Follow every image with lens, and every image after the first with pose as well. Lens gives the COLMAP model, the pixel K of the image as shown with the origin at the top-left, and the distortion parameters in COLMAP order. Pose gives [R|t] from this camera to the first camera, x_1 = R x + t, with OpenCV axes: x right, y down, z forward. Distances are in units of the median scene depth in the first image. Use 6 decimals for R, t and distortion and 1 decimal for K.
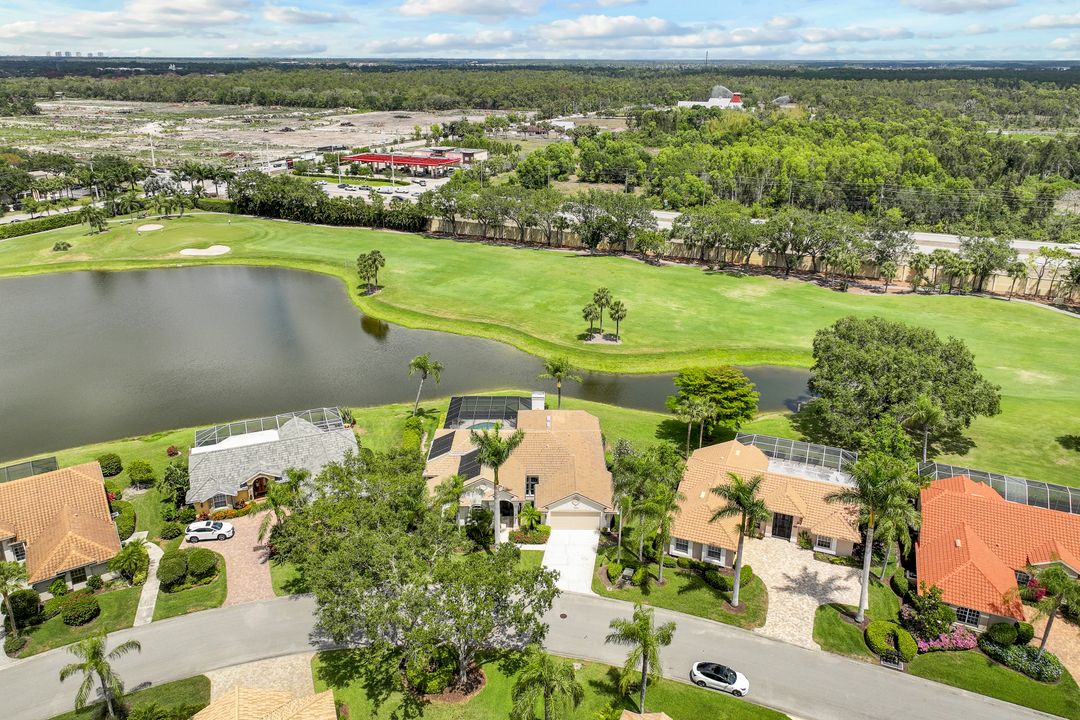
lens RADIAL K [[732.1, 0, 540.0], [0, 732.1, 360.0], [0, 0, 1]] dist [0.000346, -0.000557]
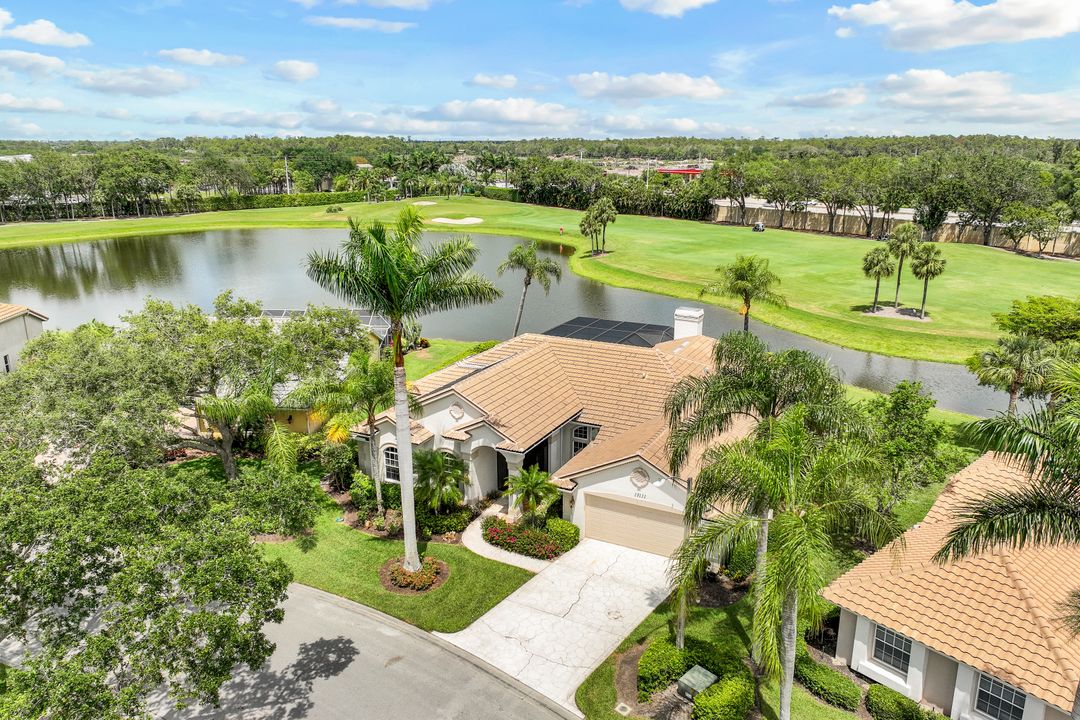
lens RADIAL K [[758.8, 0, 540.0], [0, 758.8, 360.0], [0, 0, 1]] dist [-0.000056, 0.002417]
pose [[0.892863, 0.117605, -0.434700, 0.085617], [-0.157607, 0.985855, -0.057005, 0.077417], [0.421847, 0.119410, 0.898769, 0.280469]]
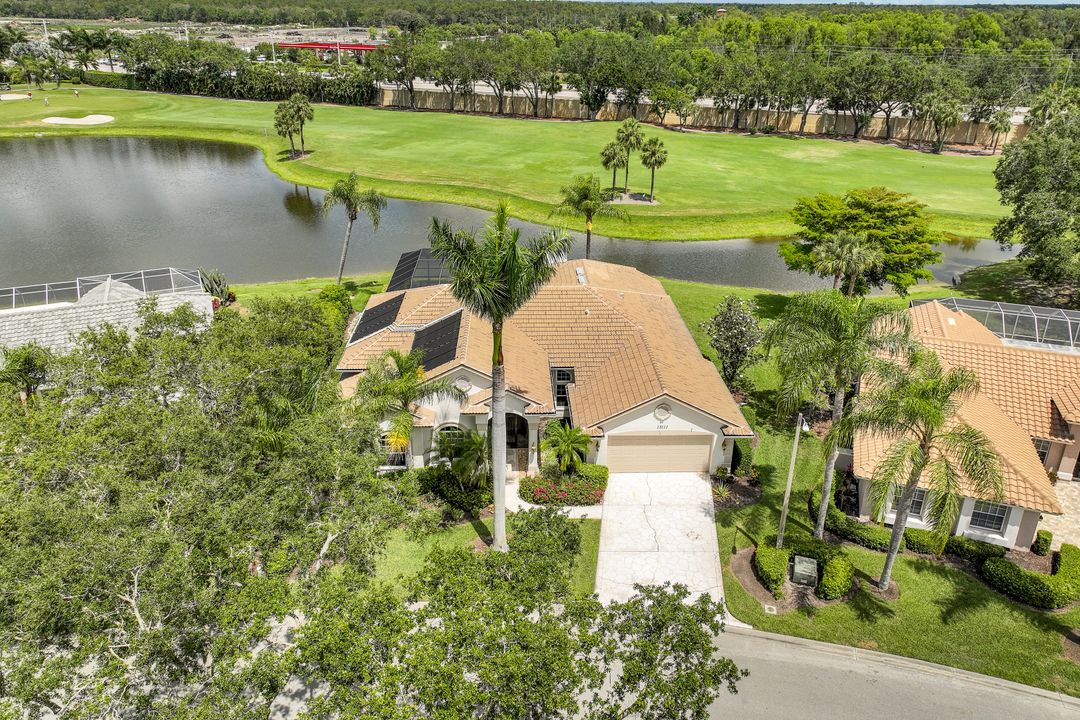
lens RADIAL K [[762.6, 0, 541.1], [0, 762.6, 331.9], [0, 0, 1]] dist [-0.001728, 0.004628]
pose [[0.999126, -0.011692, 0.040126, -0.022812], [0.010309, 0.999352, 0.034497, 0.059865], [-0.040503, -0.034054, 0.998599, 0.250357]]
